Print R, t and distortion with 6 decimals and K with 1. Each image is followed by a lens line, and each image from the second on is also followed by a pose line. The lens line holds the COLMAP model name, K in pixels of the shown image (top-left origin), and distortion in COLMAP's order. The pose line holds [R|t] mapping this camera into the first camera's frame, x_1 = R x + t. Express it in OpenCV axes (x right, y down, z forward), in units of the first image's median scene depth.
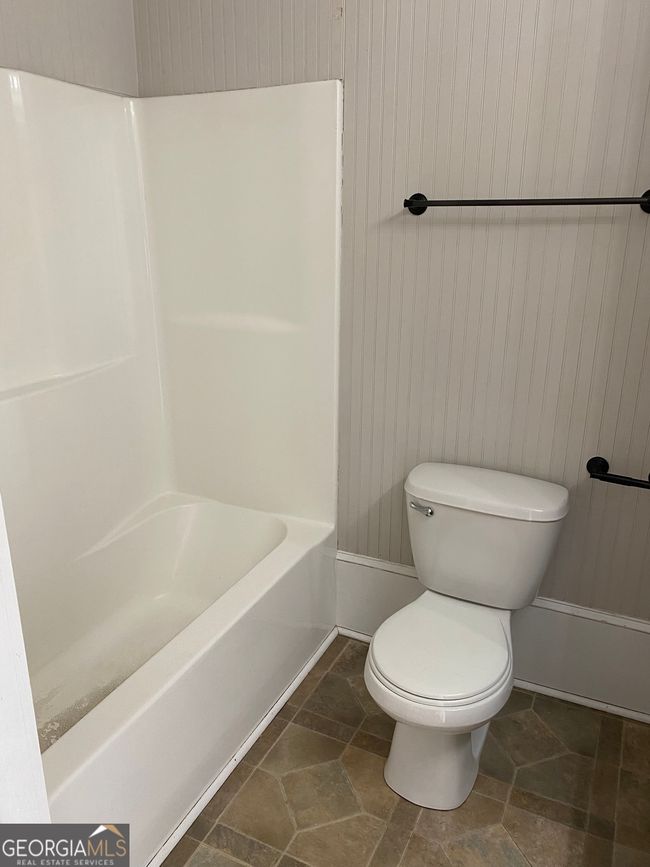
lens RADIAL K [[662.2, 0, 323.8], [0, 662.2, 431.3], [0, 0, 1]] dist [-0.005753, 0.004916]
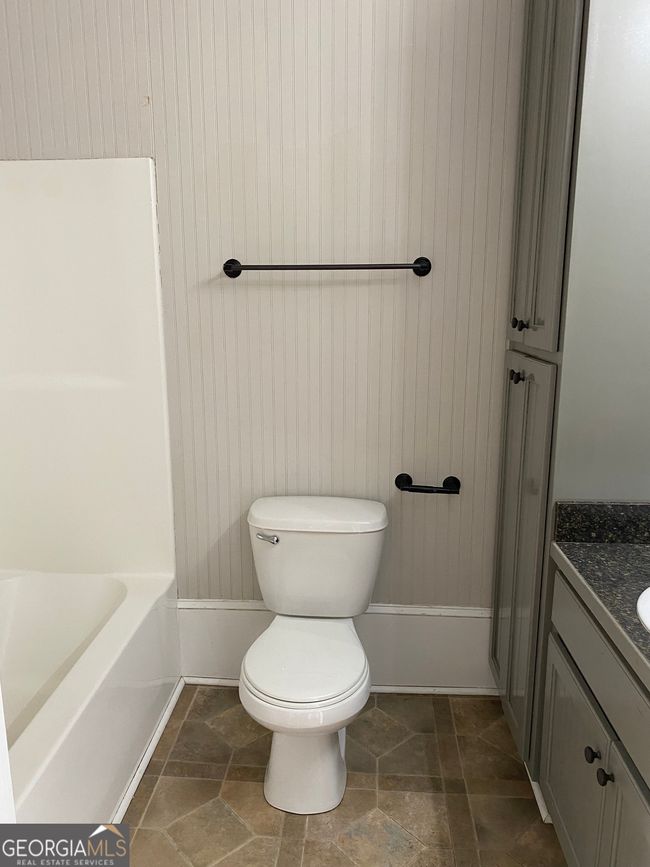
lens RADIAL K [[651.7, 0, 325.0], [0, 651.7, 433.5], [0, 0, 1]] dist [0.002697, -0.001398]
pose [[0.925022, -0.080127, 0.371369, -0.152082], [0.119554, 0.989238, -0.084350, 0.048781], [-0.360613, 0.122424, 0.924646, -0.051370]]
